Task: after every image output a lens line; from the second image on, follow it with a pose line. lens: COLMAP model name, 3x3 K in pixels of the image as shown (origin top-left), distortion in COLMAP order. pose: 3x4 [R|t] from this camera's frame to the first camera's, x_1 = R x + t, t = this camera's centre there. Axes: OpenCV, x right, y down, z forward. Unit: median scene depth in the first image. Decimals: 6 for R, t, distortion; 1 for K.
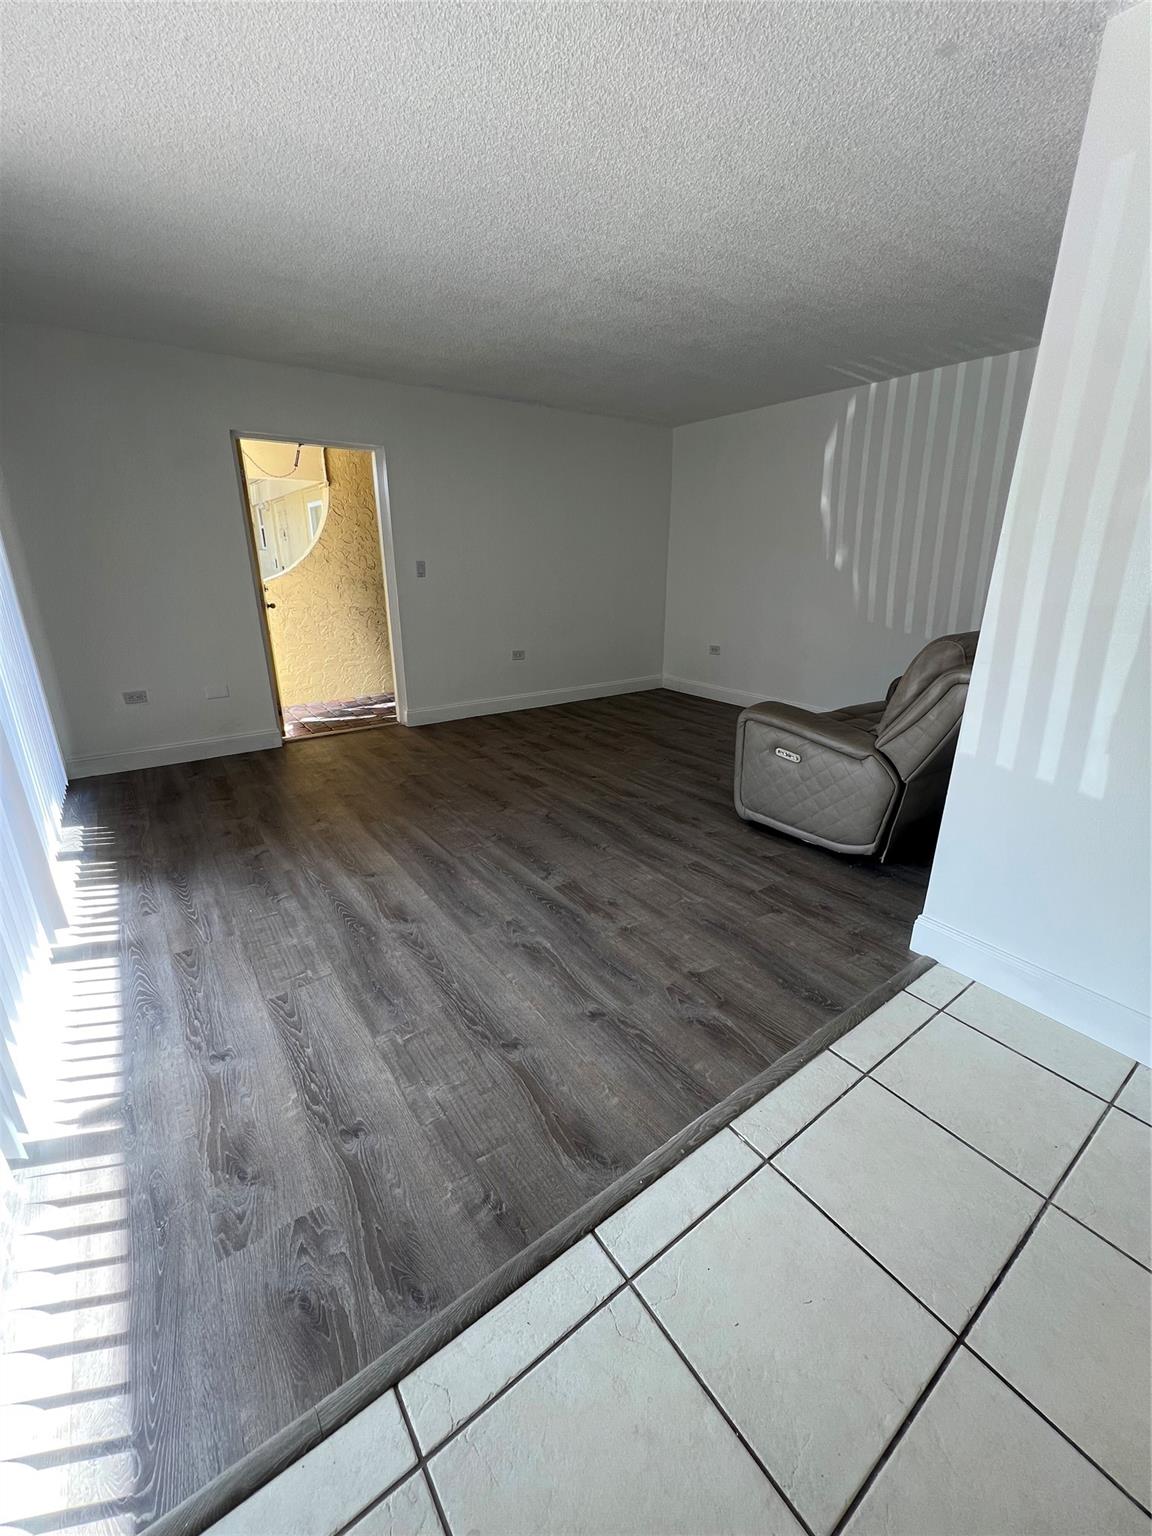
lens RADIAL K [[615.3, 0, 577.6], [0, 615.3, 765.2], [0, 0, 1]] dist [-0.002025, 0.000668]
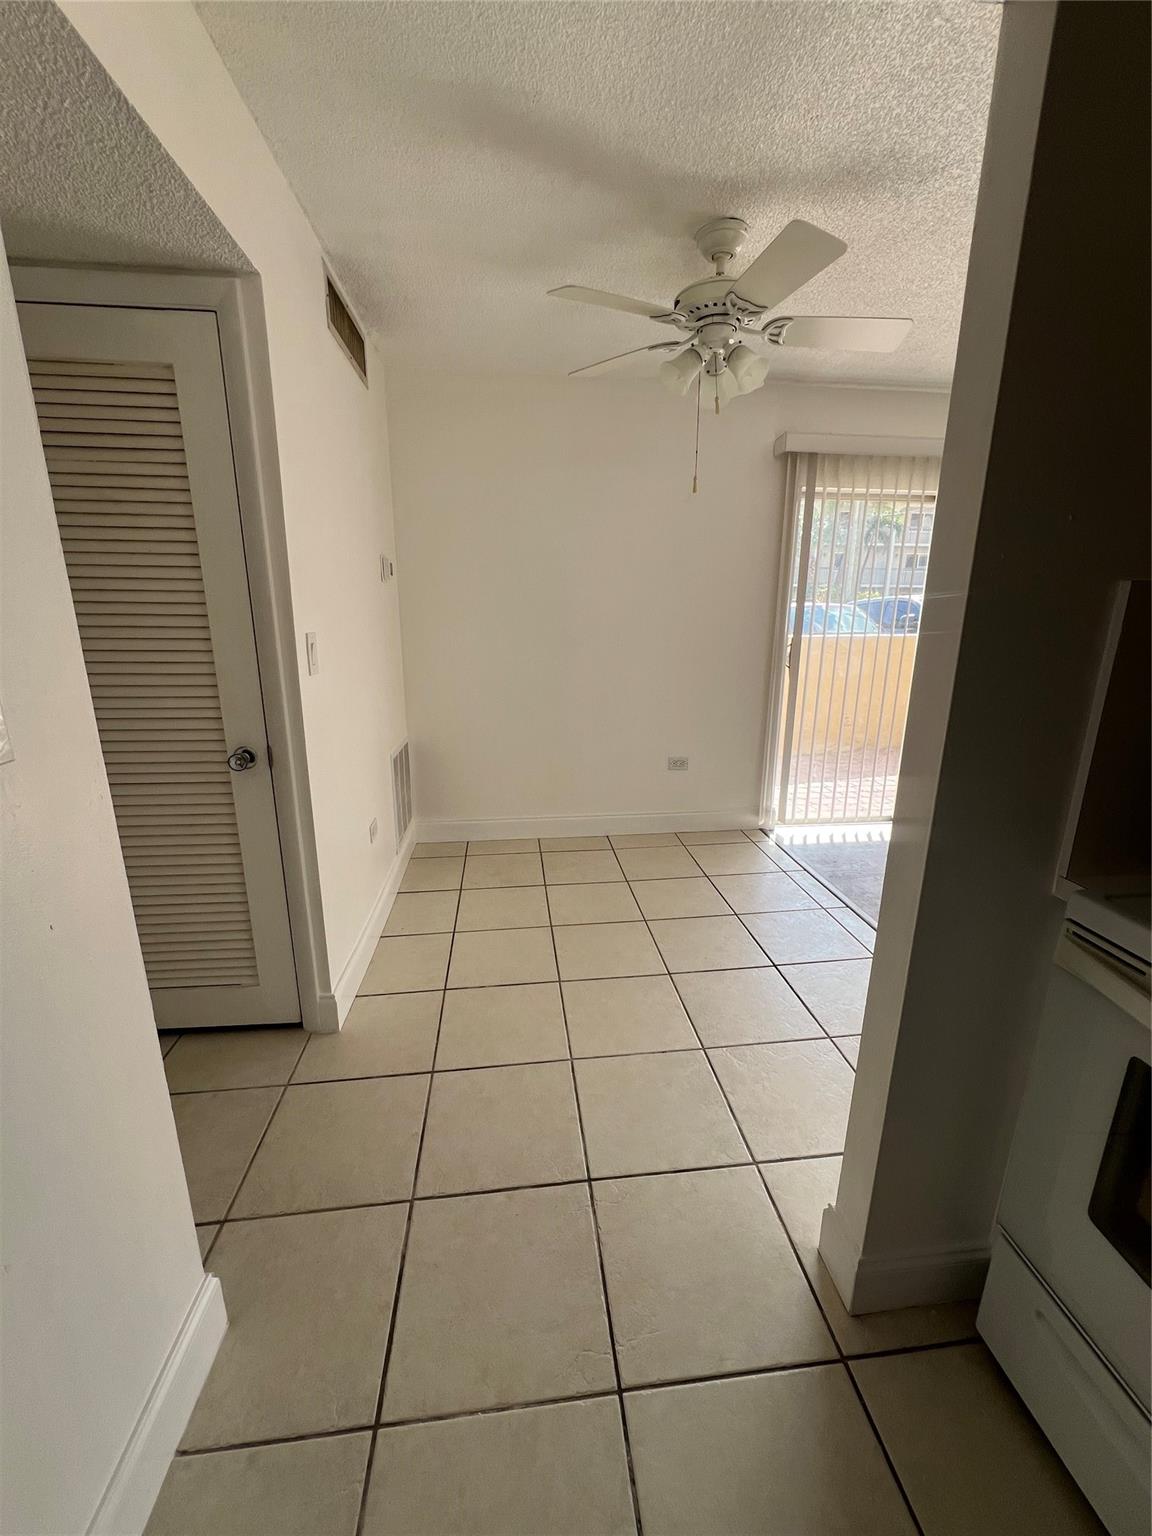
lens RADIAL K [[615.3, 0, 571.4], [0, 615.3, 760.0], [0, 0, 1]] dist [-0.002025, 0.000668]
pose [[-0.498697, 0.209902, -0.840977, 1.229792], [-0.279603, 0.879413, 0.385300, -0.157544], [0.820441, 0.427287, -0.379872, 0.425668]]
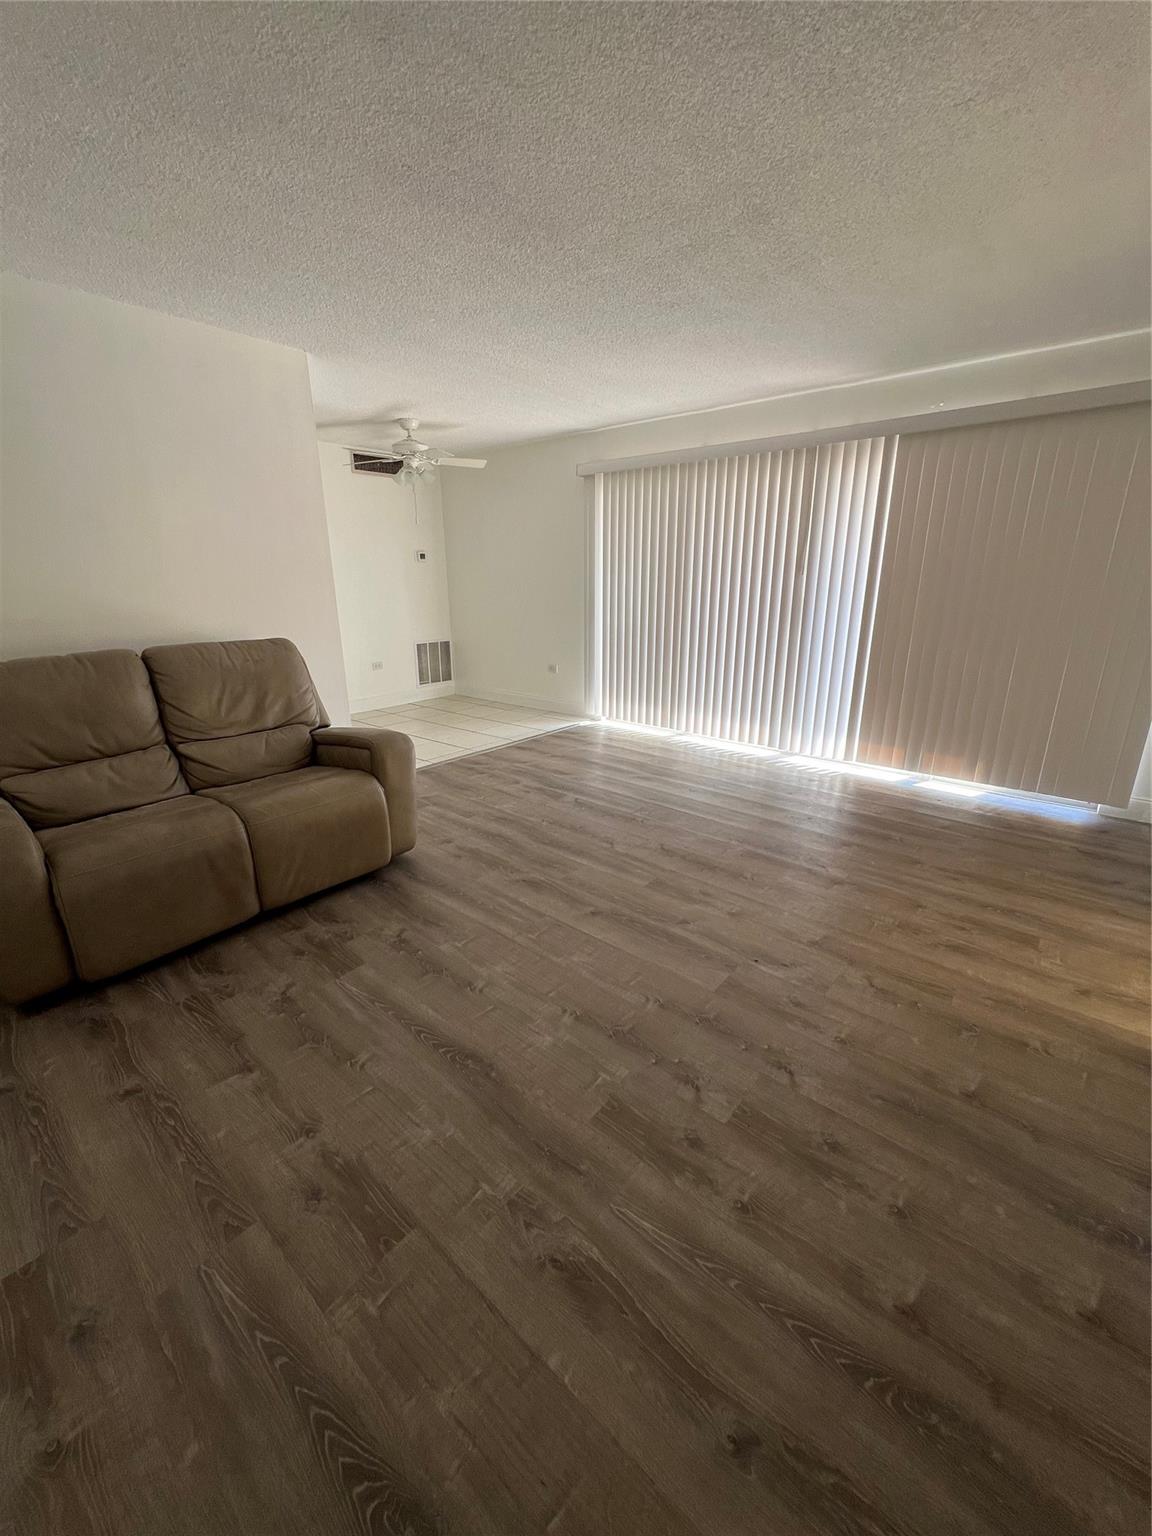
lens RADIAL K [[615.3, 0, 579.5], [0, 615.3, 766.2], [0, 0, 1]] dist [-0.002025, 0.000668]
pose [[-0.970969, 0.074711, -0.227240, 0.296394], [-0.074503, 0.808268, 0.584082, -0.813371], [0.227308, 0.584056, -0.779237, 2.341955]]
